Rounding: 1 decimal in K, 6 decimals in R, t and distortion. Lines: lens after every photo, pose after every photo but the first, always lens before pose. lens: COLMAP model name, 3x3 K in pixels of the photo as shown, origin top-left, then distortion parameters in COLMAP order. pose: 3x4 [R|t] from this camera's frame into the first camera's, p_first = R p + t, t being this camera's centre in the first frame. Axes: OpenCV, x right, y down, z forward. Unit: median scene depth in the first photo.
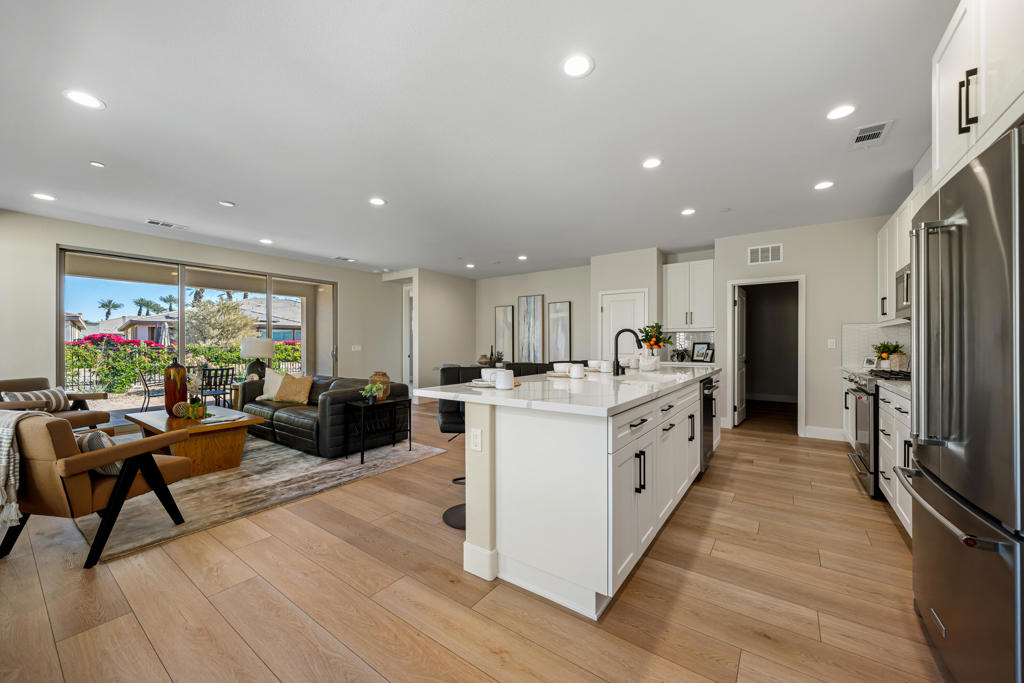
lens RADIAL K [[387.4, 0, 504.8], [0, 387.4, 344.1], [0, 0, 1]] dist [-0.005564, 0.000176]
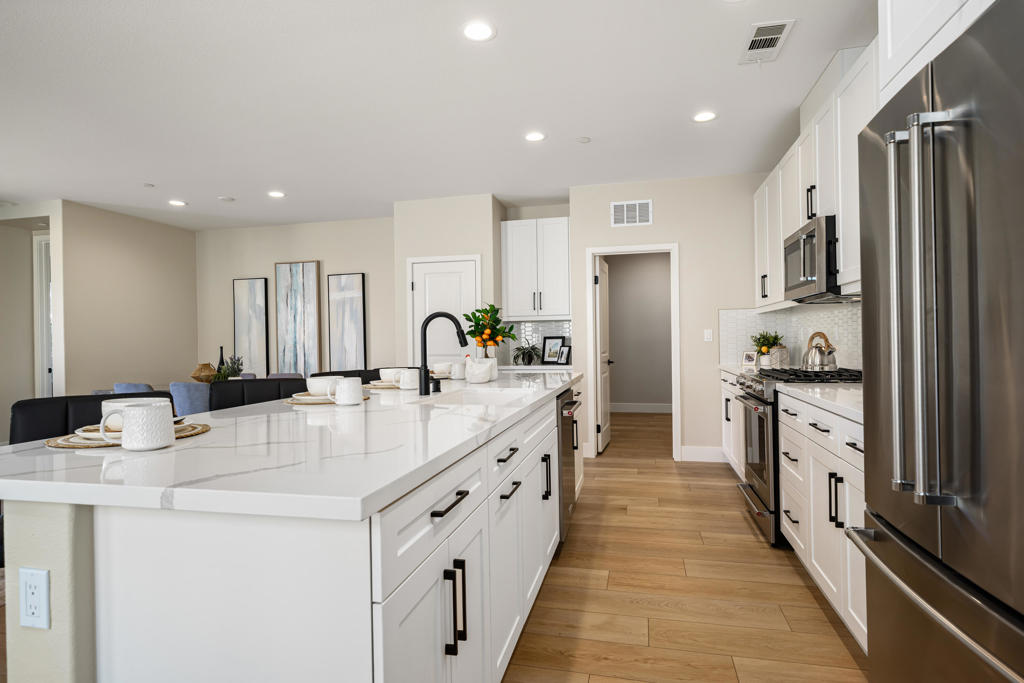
lens RADIAL K [[537.9, 0, 512.8], [0, 537.9, 340.2], [0, 0, 1]] dist [0.003543, 0.000389]
pose [[0.920434, -0.015025, 0.390609, 0.094197], [0.016606, 0.999862, -0.000668, 0.003562], [-0.390545, 0.007101, 0.920556, 0.210871]]
